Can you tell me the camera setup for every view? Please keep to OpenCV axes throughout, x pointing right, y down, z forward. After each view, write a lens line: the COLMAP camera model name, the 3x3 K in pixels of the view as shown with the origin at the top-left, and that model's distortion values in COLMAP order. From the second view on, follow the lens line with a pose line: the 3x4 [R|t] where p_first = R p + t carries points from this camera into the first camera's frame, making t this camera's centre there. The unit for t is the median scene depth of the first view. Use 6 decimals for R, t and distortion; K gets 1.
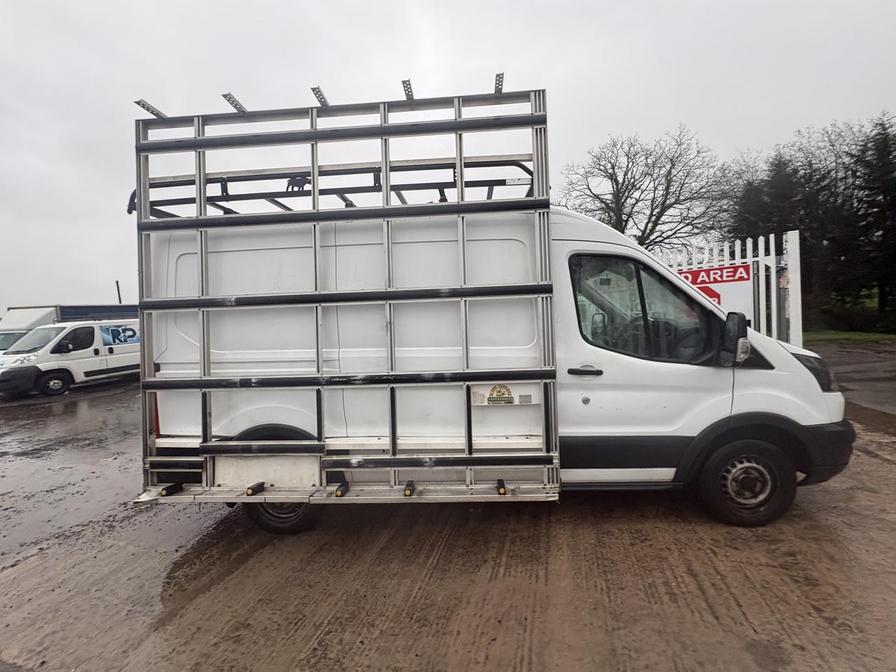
lens RADIAL K [[356.9, 0, 446.9], [0, 356.9, 335.0], [0, 0, 1]] dist [0.002530, -0.000186]
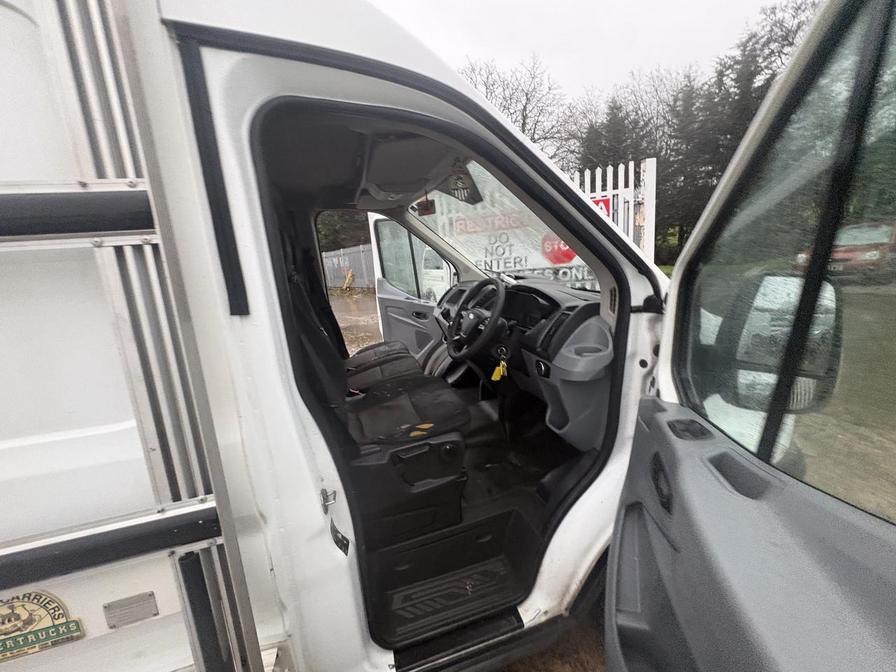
lens RADIAL K [[356.9, 0, 446.9], [0, 356.9, 335.0], [0, 0, 1]] dist [0.002530, -0.000186]
pose [[0.941860, -0.105295, 0.319080, 0.053665], [0.056168, 0.985607, 0.159448, -0.009877], [-0.331276, -0.132255, 0.934219, 0.092707]]
